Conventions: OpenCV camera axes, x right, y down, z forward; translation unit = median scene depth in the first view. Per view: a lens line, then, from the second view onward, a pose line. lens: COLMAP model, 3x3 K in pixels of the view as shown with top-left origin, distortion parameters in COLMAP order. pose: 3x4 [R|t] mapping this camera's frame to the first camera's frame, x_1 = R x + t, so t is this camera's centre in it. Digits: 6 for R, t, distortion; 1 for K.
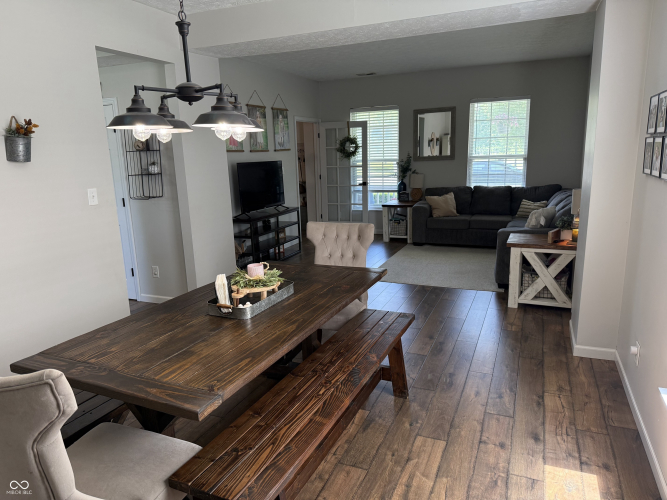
lens RADIAL K [[471.6, 0, 335.2], [0, 471.6, 255.1], [0, 0, 1]] dist [0.079955, -0.094299]
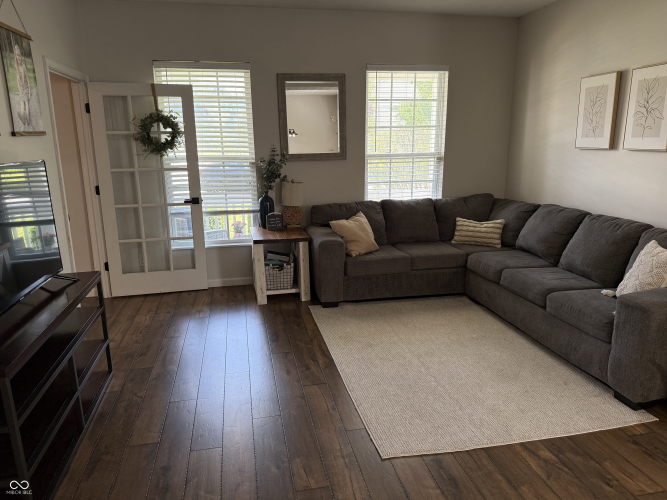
lens RADIAL K [[471.6, 0, 335.2], [0, 471.6, 255.1], [0, 0, 1]] dist [0.079955, -0.094299]
pose [[0.821530, -0.110971, 0.559262, -0.123547], [0.105201, 0.993538, 0.042606, -0.096468], [-0.560376, 0.023833, 0.827895, 0.460352]]
